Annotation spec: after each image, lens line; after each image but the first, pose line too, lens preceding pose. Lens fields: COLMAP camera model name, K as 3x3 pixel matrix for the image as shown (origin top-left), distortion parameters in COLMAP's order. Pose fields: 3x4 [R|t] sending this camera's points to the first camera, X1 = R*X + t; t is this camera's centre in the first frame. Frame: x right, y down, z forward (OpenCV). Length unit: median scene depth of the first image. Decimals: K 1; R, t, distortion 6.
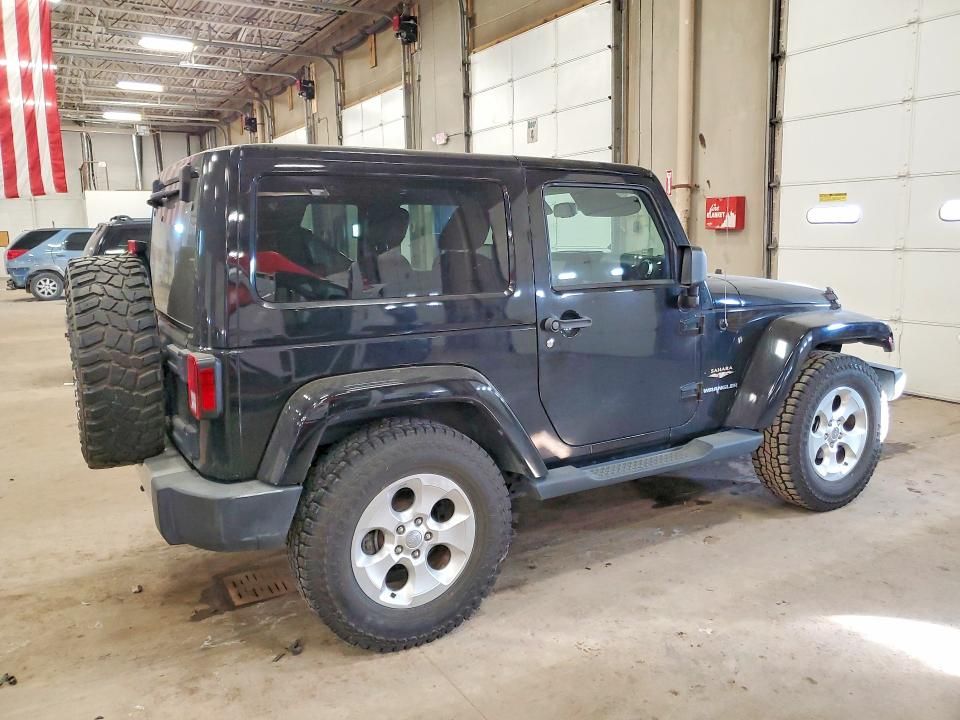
lens RADIAL K [[748.3, 0, 480.0], [0, 748.3, 360.0], [0, 0, 1]] dist [0.013871, 0.009983]
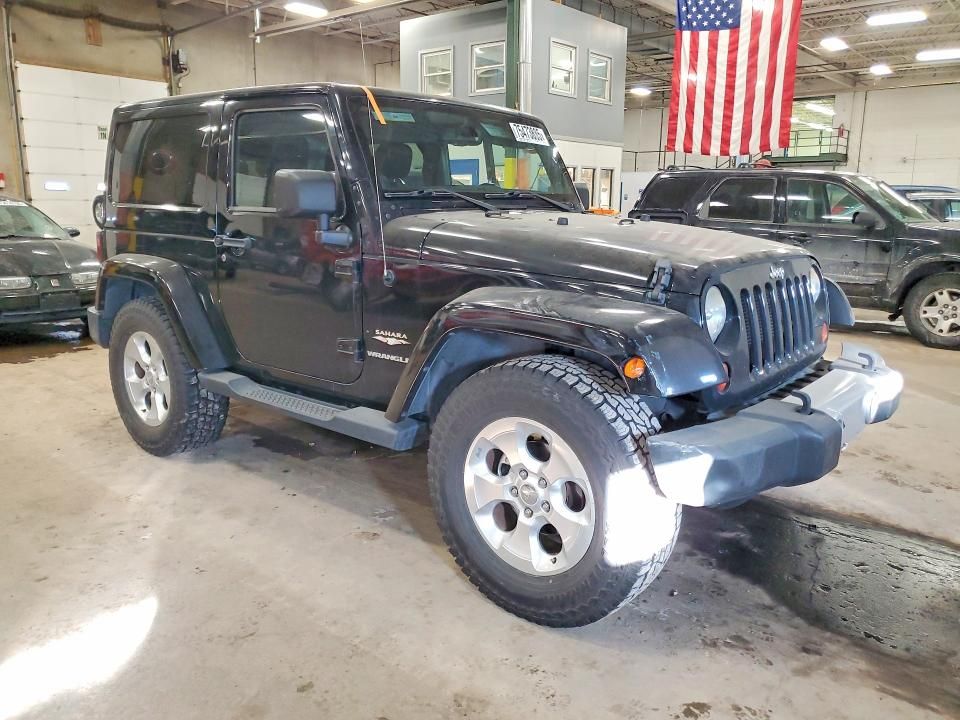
lens RADIAL K [[747.7, 0, 480.0], [0, 747.7, 360.0], [0, 0, 1]] dist [0.004113, 0.004871]
pose [[0.336645, 0.221412, -0.915230, 1.153460], [-0.178602, 0.969333, 0.168806, -0.117740], [0.924539, 0.106634, 0.365866, 0.864013]]
